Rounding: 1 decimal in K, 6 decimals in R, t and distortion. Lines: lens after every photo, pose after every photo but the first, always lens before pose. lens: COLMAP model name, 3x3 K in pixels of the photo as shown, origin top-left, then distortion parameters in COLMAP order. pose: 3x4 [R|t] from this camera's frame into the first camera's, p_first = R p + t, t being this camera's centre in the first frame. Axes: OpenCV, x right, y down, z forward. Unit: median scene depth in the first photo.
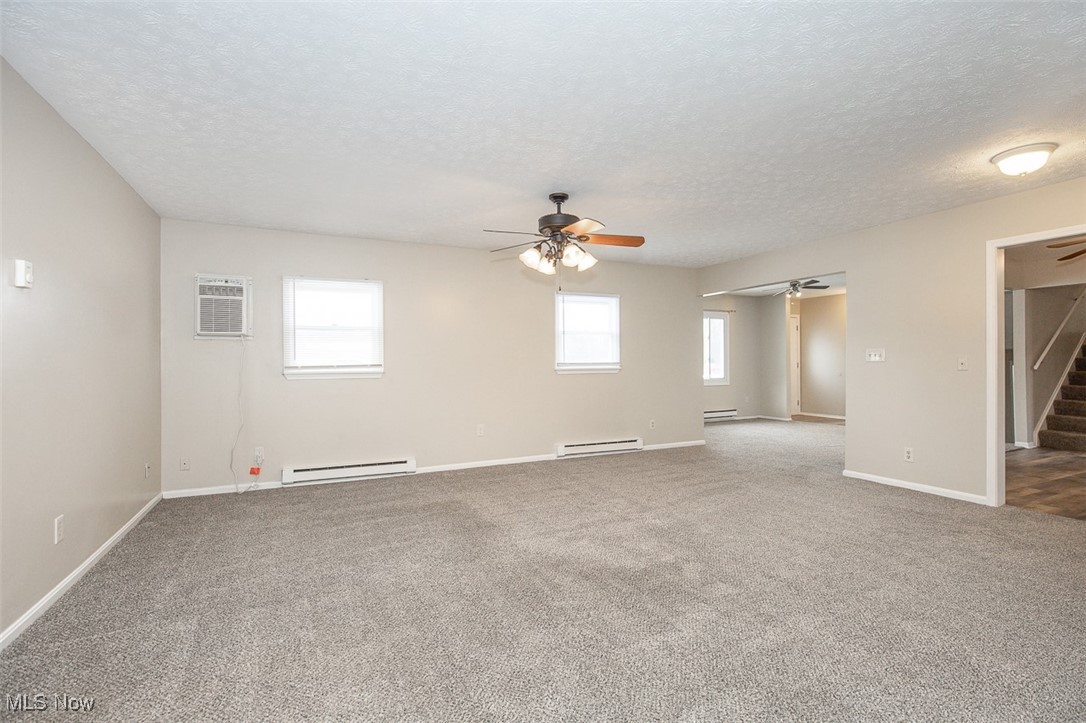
lens RADIAL K [[500.8, 0, 550.9], [0, 500.8, 359.4], [0, 0, 1]] dist [-0.014296, 0.005240]
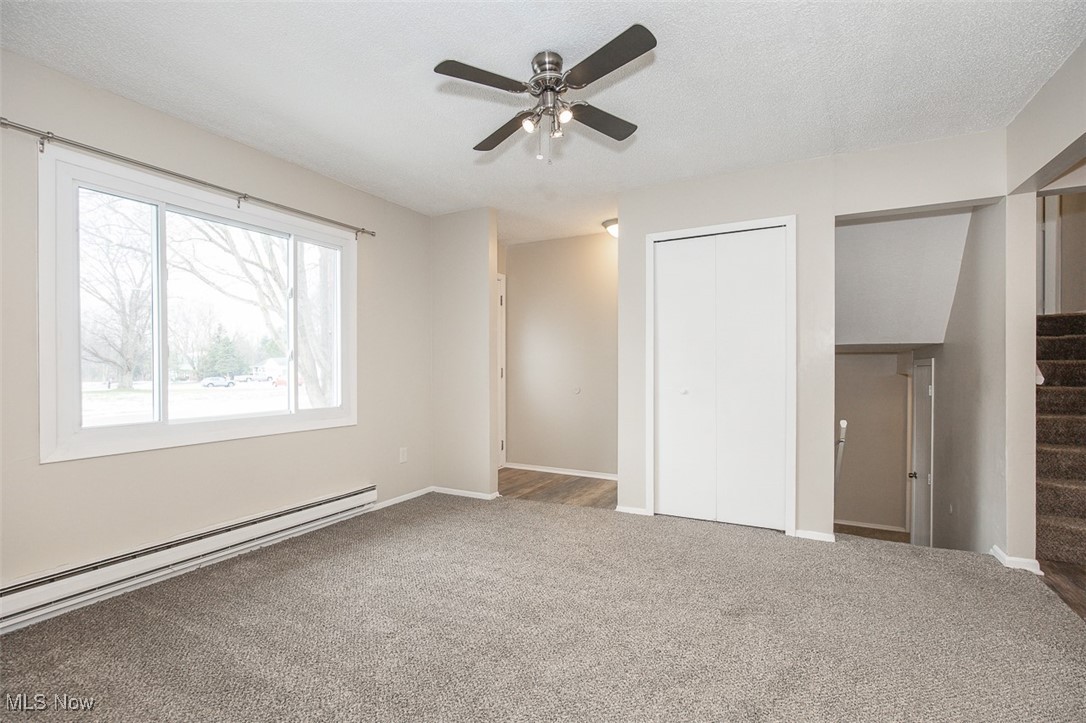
lens RADIAL K [[500.8, 0, 544.6], [0, 500.8, 366.6], [0, 0, 1]] dist [-0.014296, 0.005240]
pose [[0.813282, 0.005835, 0.581840, 0.251992], [-0.007427, 0.999972, 0.000353, 0.005345], [-0.581822, -0.004608, 0.813303, 0.607415]]
